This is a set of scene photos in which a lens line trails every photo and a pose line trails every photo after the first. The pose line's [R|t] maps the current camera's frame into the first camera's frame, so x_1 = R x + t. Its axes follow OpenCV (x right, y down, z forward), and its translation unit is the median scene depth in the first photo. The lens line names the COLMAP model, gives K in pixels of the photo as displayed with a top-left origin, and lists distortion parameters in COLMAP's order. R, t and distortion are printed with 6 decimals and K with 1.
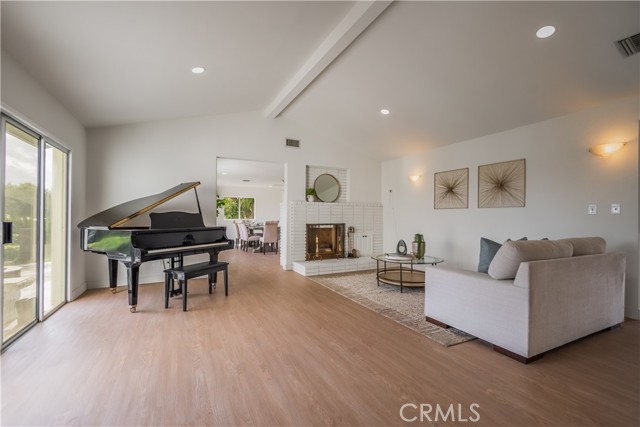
lens RADIAL K [[280.2, 0, 316.7], [0, 280.2, 214.0], [0, 0, 1]] dist [0.001074, 0.000239]
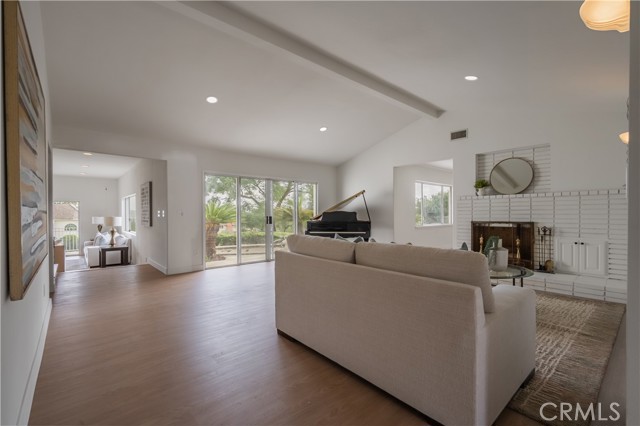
lens RADIAL K [[280.2, 0, 316.7], [0, 280.2, 213.5], [0, 0, 1]] dist [0.001074, 0.000239]
pose [[0.245520, -0.005865, -0.969374, 0.673713], [0.013261, 0.999908, -0.002691, 0.006535], [0.969301, -0.012194, 0.245575, 0.288372]]
